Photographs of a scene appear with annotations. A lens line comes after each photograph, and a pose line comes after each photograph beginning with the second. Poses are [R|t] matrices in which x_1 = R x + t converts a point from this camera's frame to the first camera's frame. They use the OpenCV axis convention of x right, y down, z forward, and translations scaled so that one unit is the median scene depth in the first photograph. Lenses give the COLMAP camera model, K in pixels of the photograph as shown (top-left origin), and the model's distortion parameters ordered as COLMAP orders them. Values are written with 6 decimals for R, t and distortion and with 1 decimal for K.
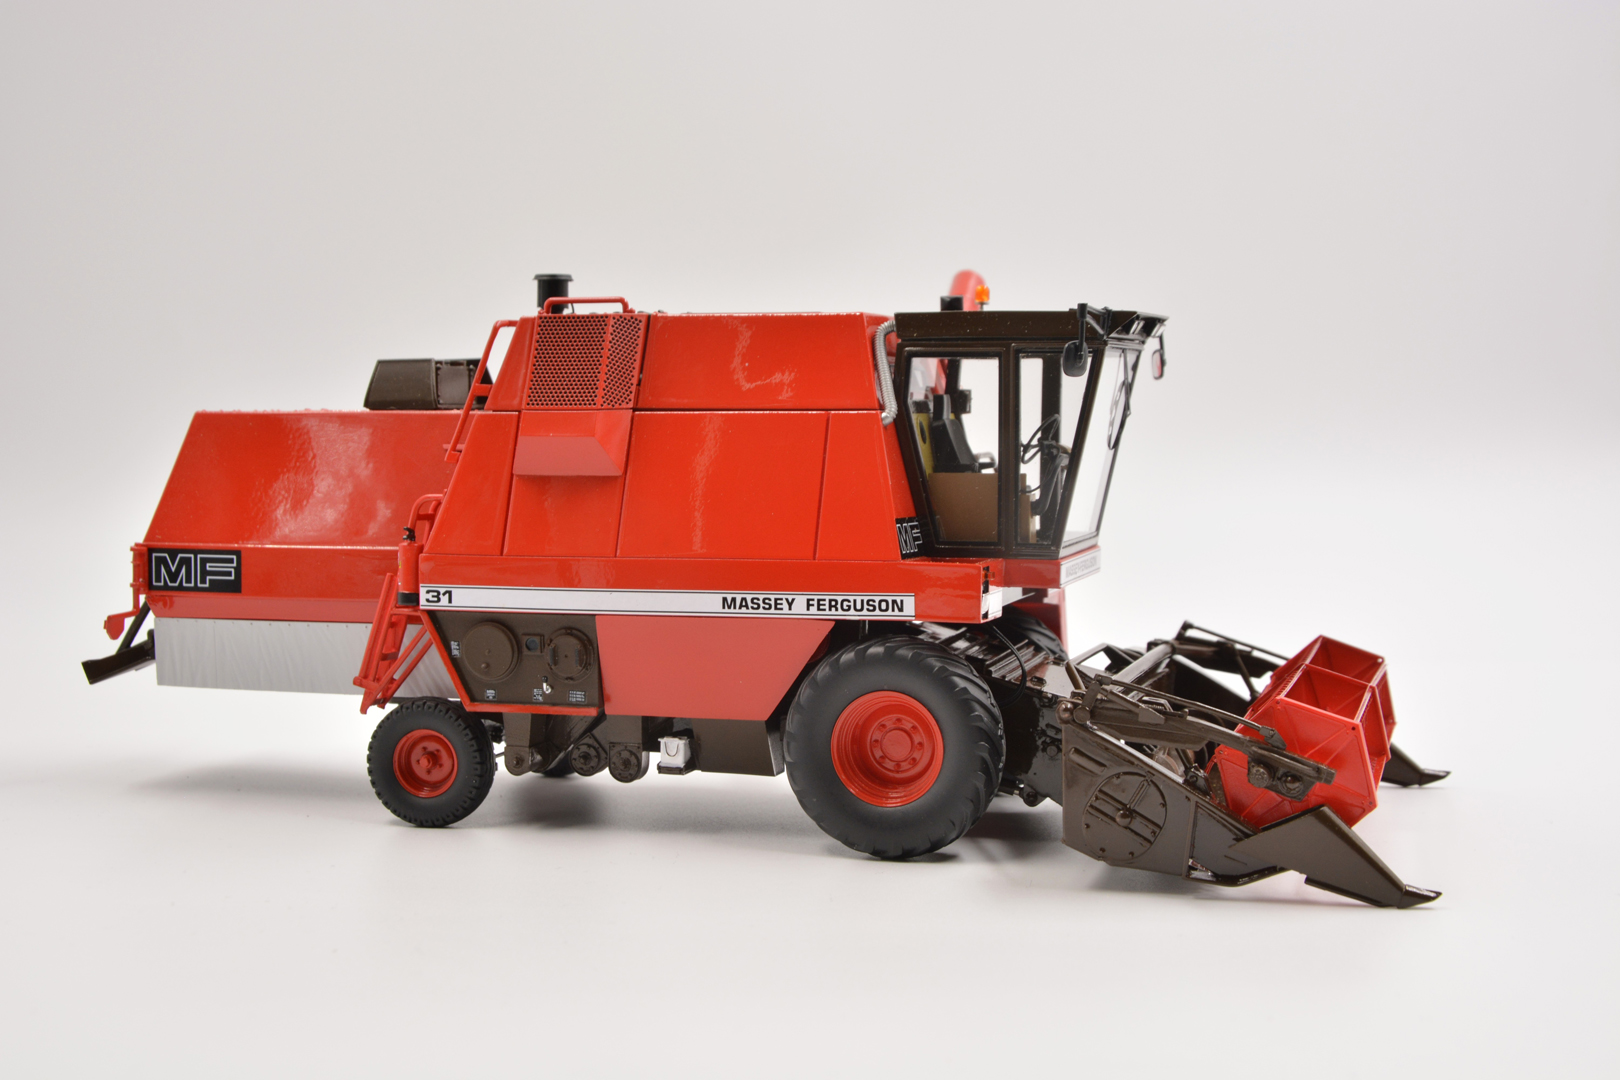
lens RADIAL K [[2320.9, 0, 861.4], [0, 2320.9, 582.2], [0, 0, 1]] dist [-0.050855, 0.000000]
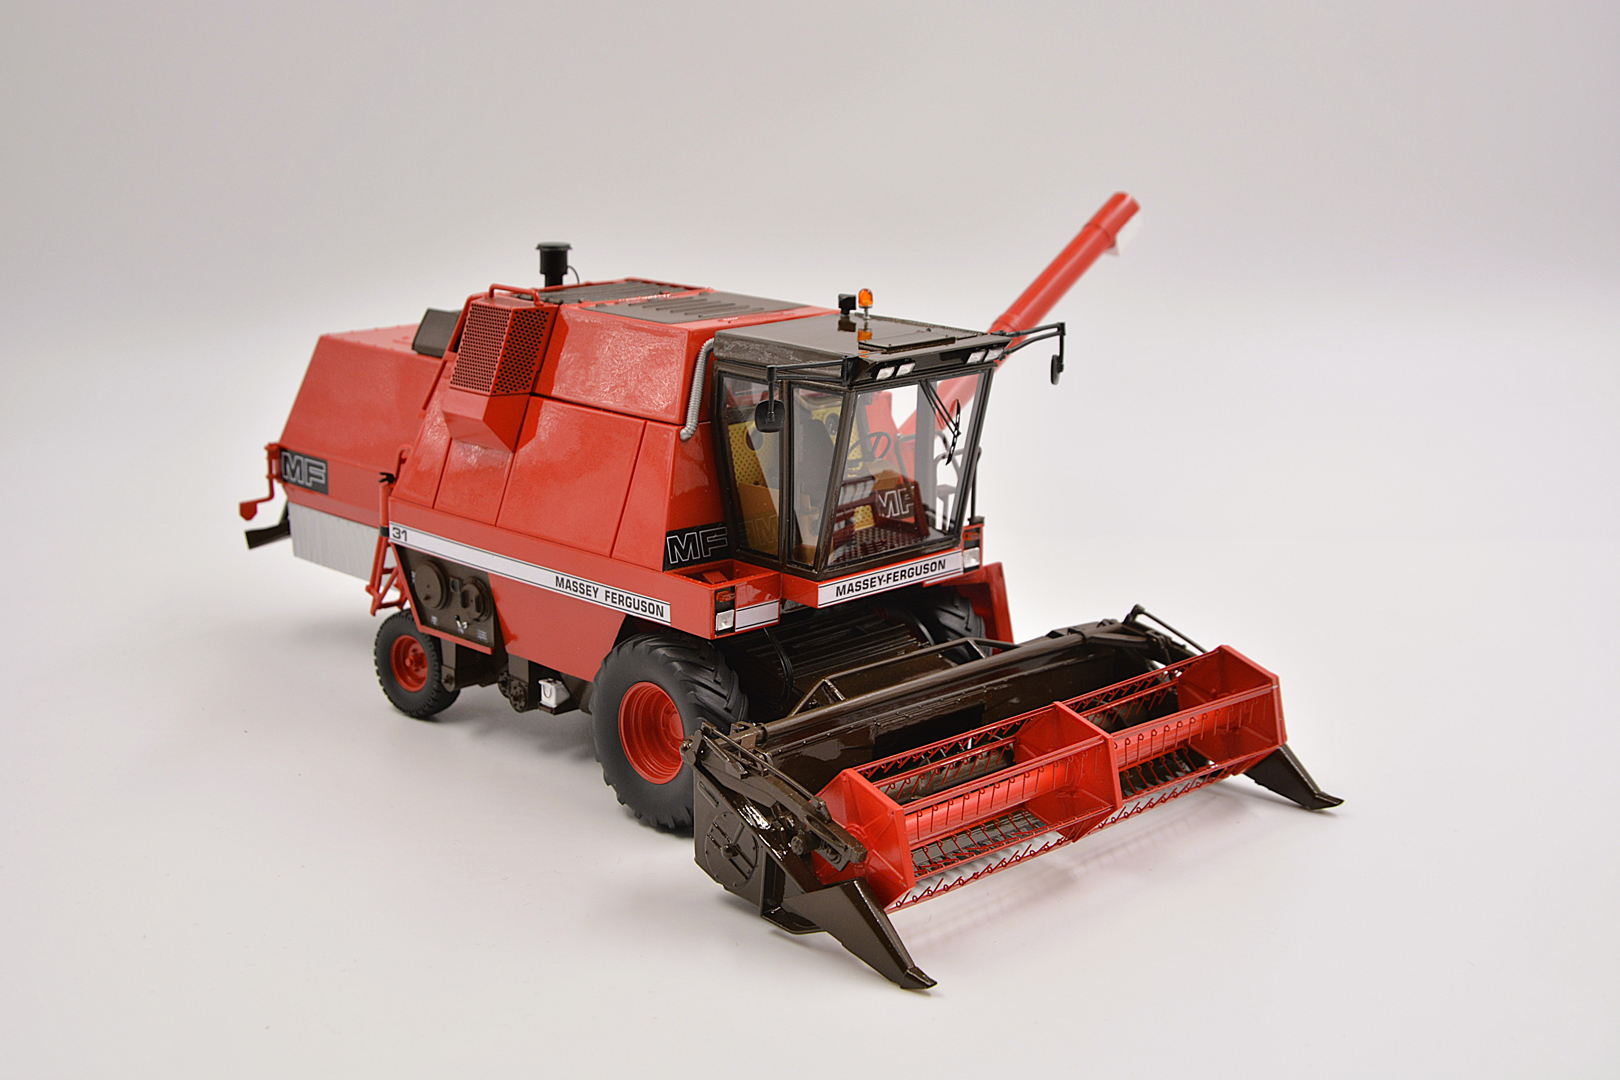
lens RADIAL K [[2320.9, 0, 852.6], [0, 2320.9, 600.2], [0, 0, 1]] dist [-0.050855, 0.000000]
pose [[0.875881, 0.136402, -0.462847, 0.573199], [-0.048914, 0.979371, 0.196060, -0.204063], [0.480042, -0.149086, 0.864484, 0.080226]]
